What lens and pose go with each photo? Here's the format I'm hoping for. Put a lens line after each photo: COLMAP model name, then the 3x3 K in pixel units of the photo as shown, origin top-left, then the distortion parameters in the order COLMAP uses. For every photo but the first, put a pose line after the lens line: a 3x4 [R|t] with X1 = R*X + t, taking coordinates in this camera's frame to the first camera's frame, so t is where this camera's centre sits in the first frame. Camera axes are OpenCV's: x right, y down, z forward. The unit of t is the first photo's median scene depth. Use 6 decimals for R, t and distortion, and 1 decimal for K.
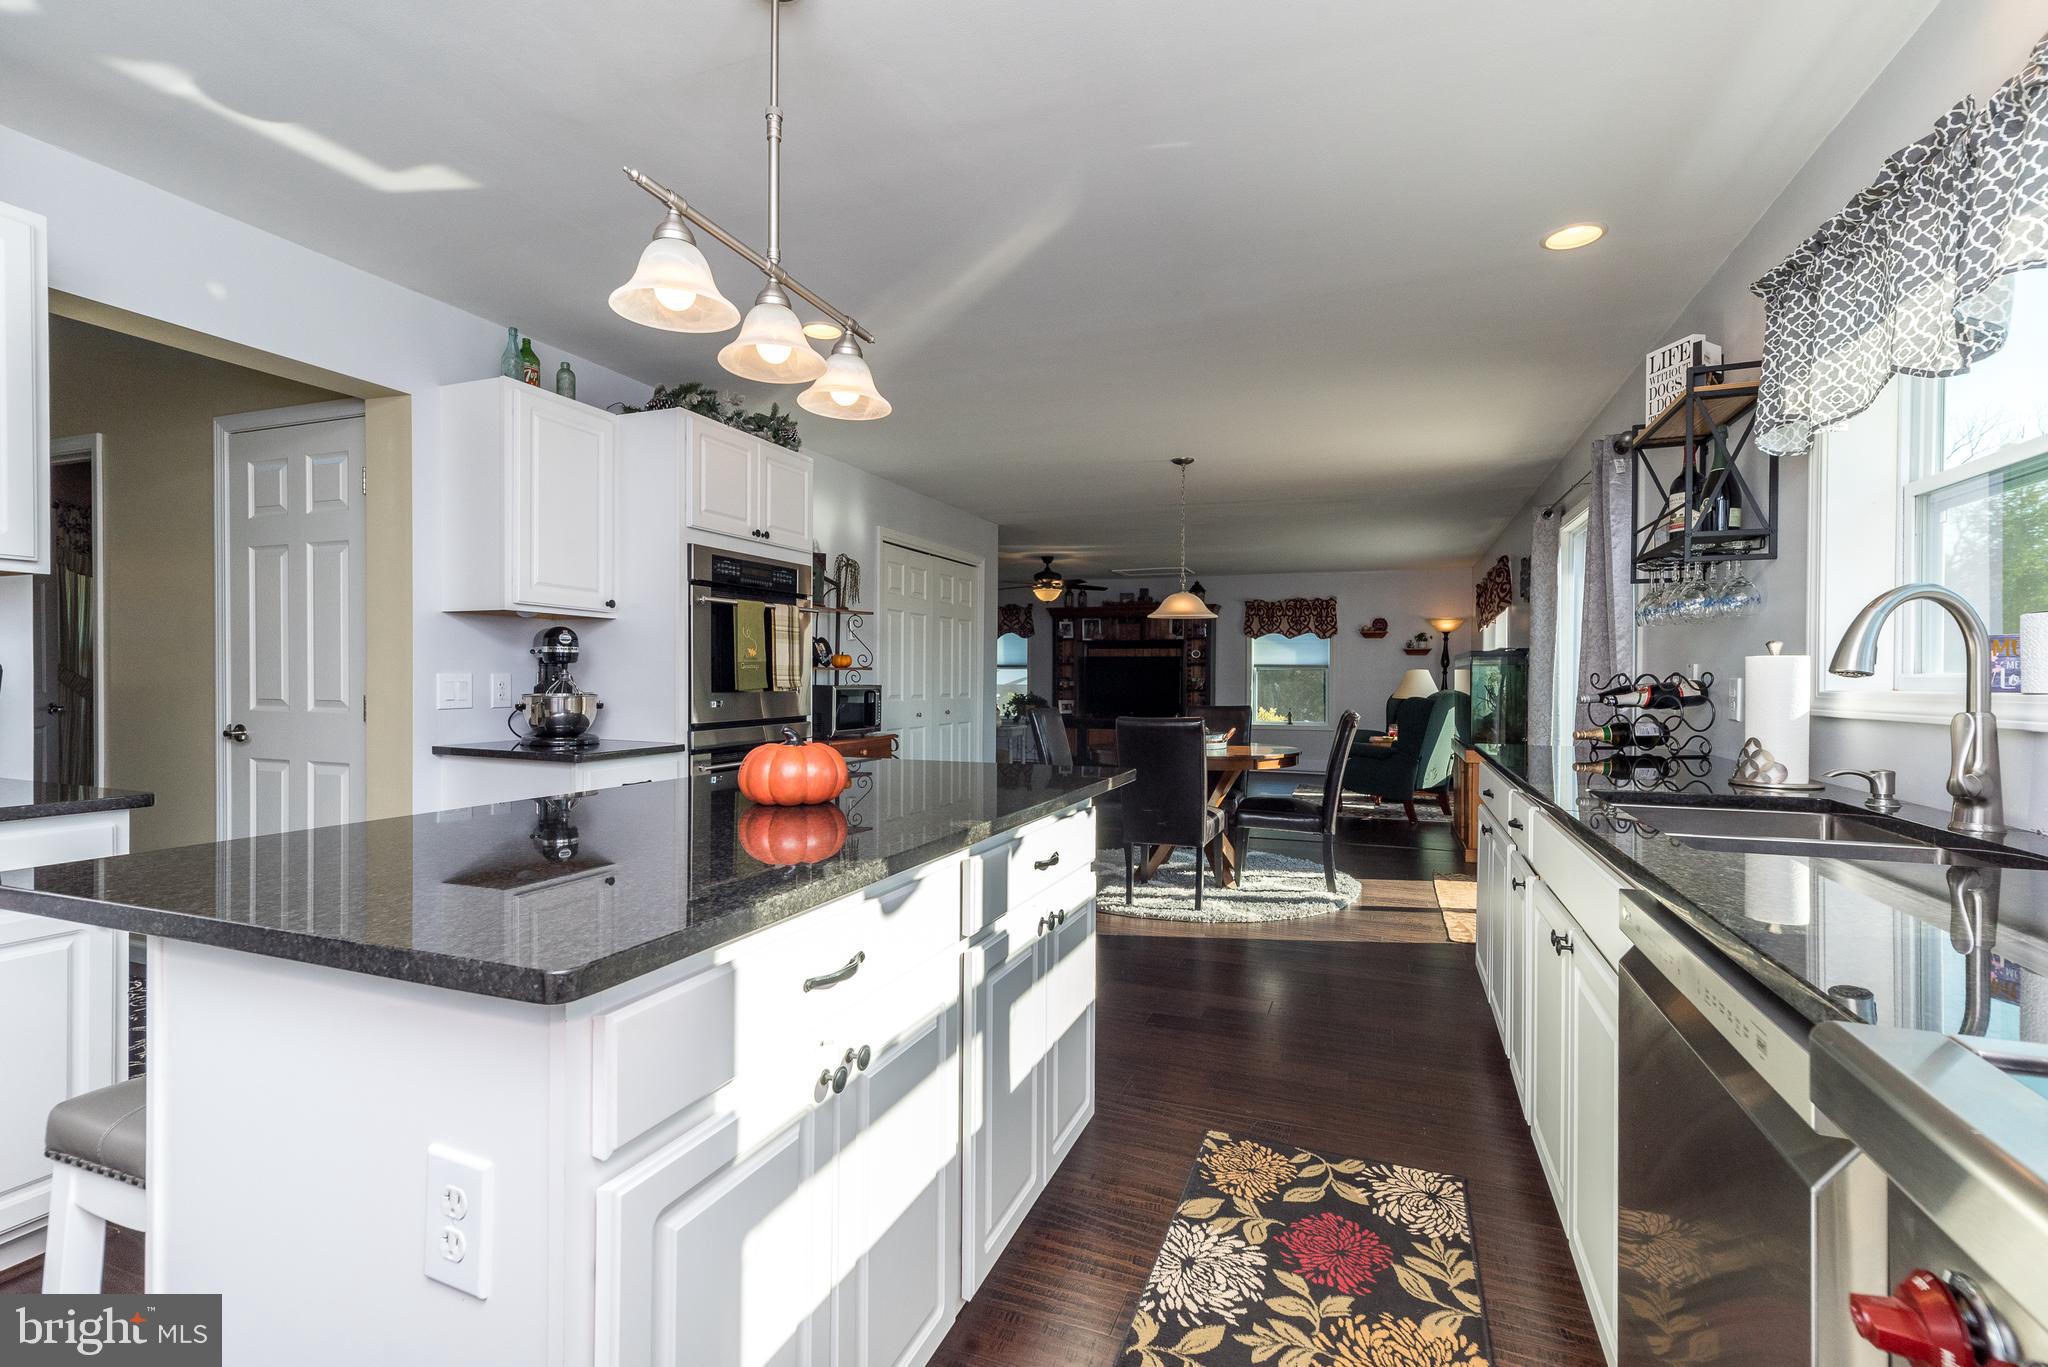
lens RADIAL K [[896.3, 0, 1024.3], [0, 896.3, 689.2], [0, 0, 1]] dist [0.005961, 0.000424]
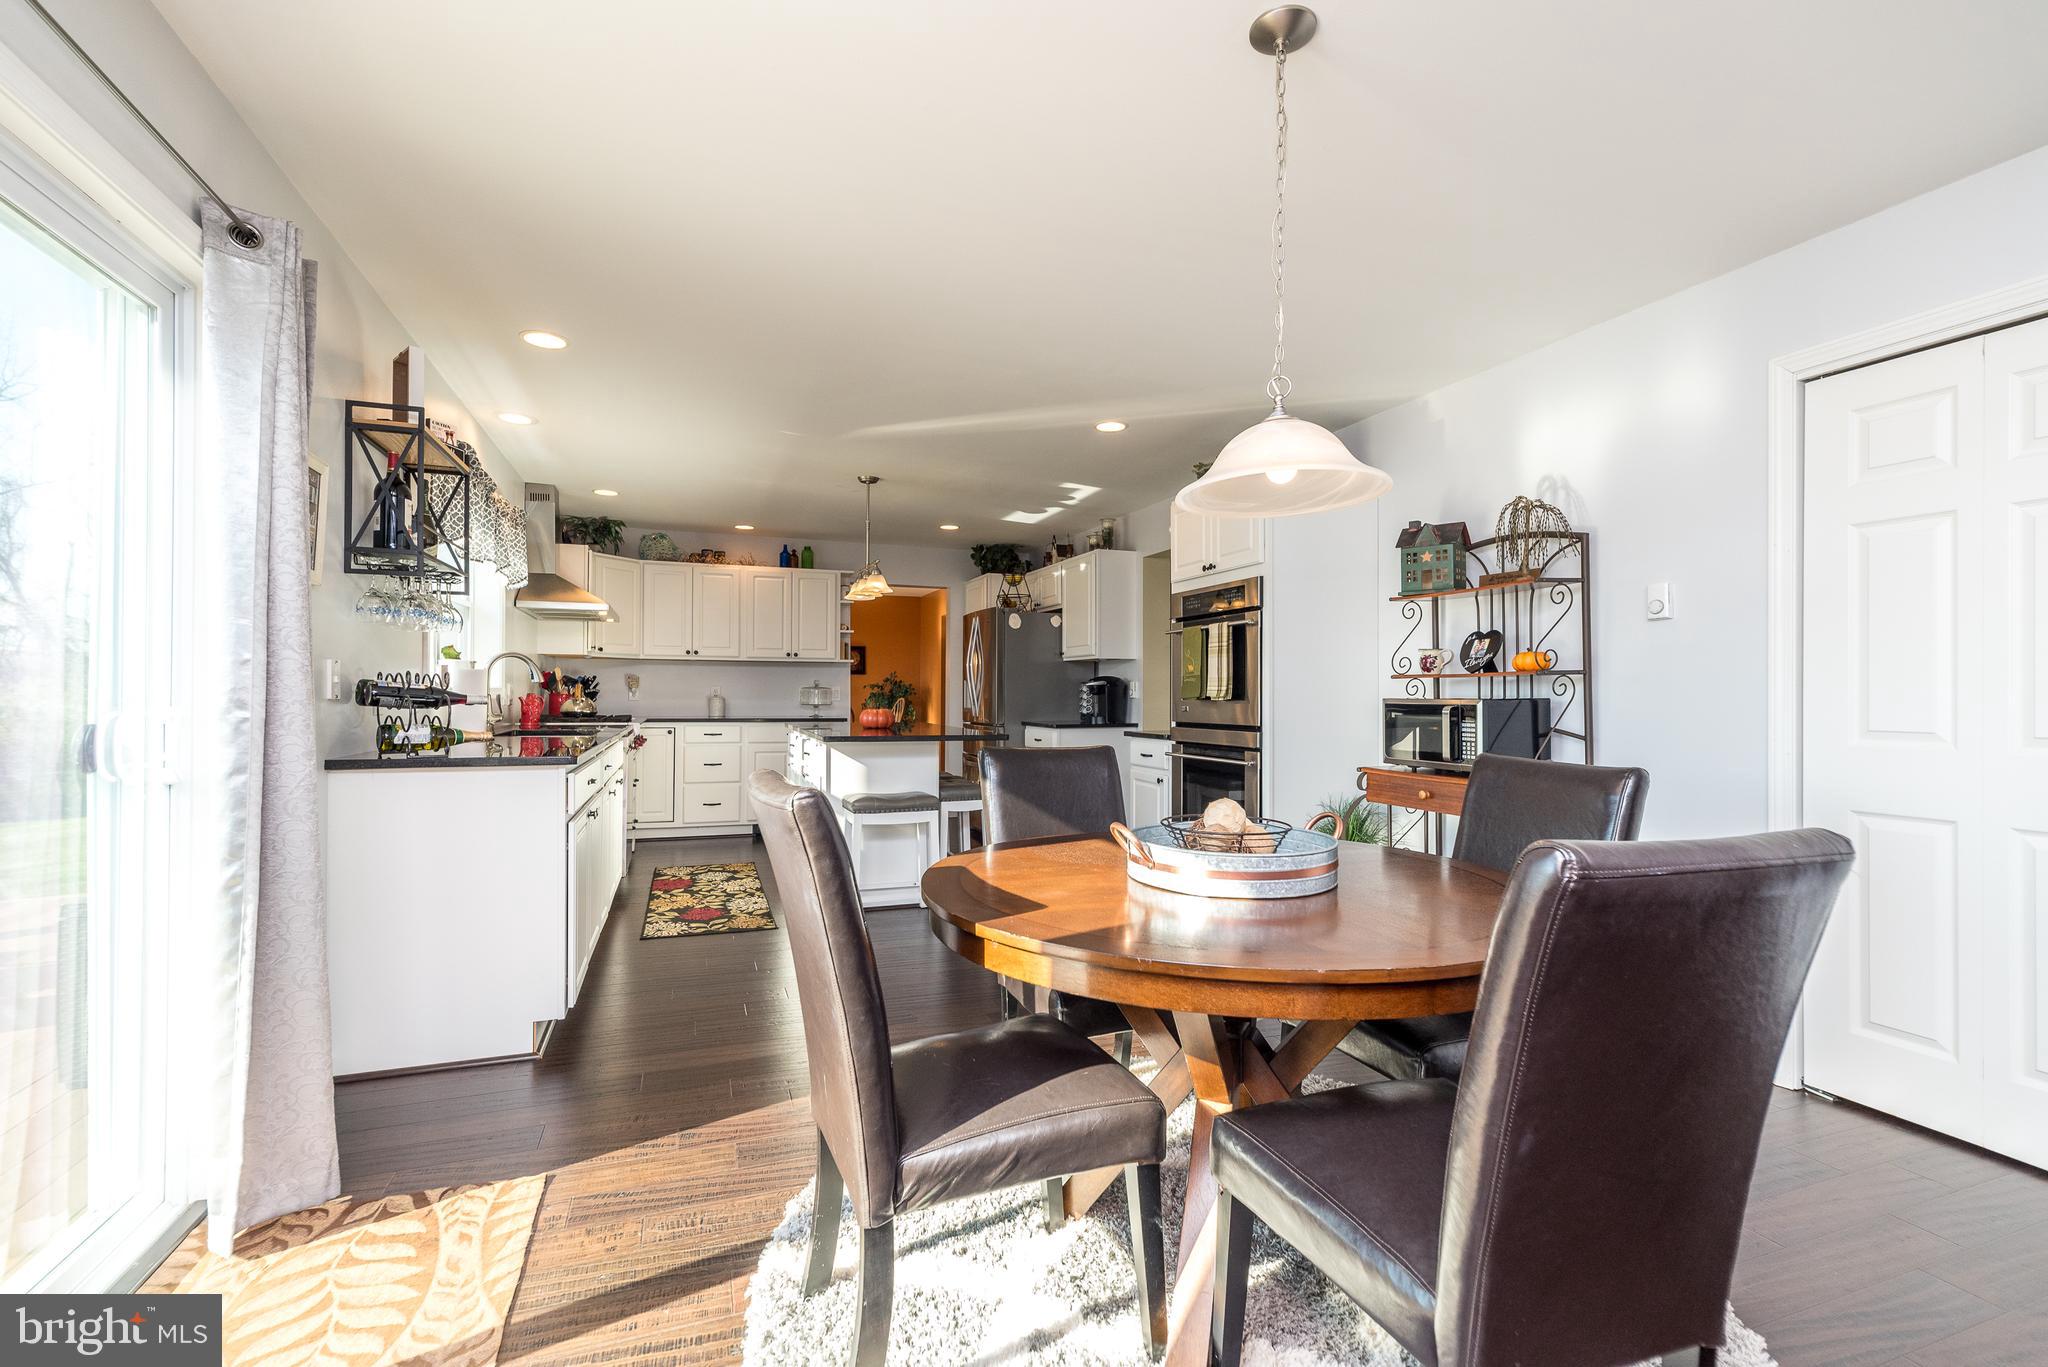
lens RADIAL K [[896.3, 0, 1024.3], [0, 896.3, 689.2], [0, 0, 1]] dist [0.005961, 0.000424]
pose [[-0.739741, -0.011538, -0.672792, 0.700655], [-0.012947, 0.999912, -0.002913, -0.005461], [0.672767, 0.006556, -0.739826, 1.761693]]
